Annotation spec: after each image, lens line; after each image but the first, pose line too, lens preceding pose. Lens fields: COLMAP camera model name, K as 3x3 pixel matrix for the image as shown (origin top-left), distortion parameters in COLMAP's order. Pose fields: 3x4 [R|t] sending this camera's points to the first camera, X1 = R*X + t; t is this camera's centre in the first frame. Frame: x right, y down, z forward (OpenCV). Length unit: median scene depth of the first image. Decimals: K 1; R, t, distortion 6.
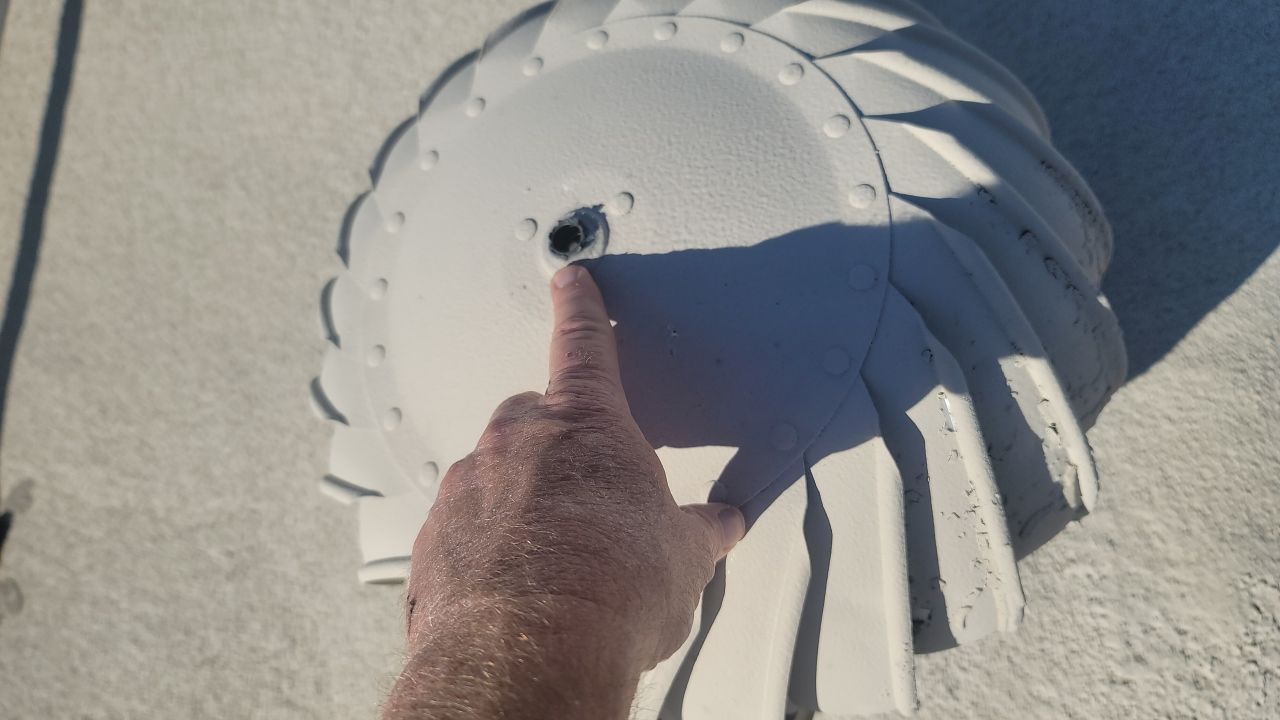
lens RADIAL K [[943.5, 0, 643.7], [0, 943.5, 379.3], [0, 0, 1]] dist [0.078371, -0.091559]
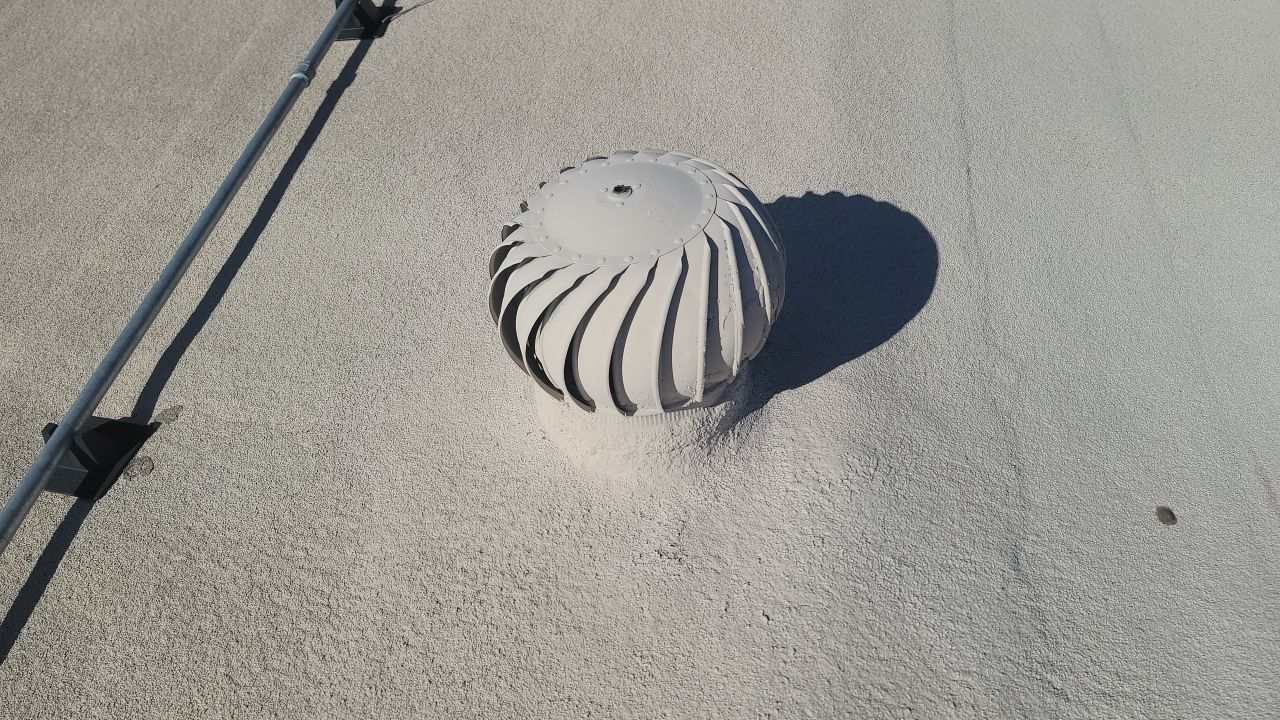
lens RADIAL K [[923.5, 0, 609.4], [0, 923.5, 382.2], [0, 0, 1]] dist [0.068411, -0.055424]
pose [[0.970962, 0.221529, 0.090325, -0.148754], [-0.159550, 0.880952, -0.445496, 1.074403], [-0.178262, 0.418148, 0.890716, -0.894138]]
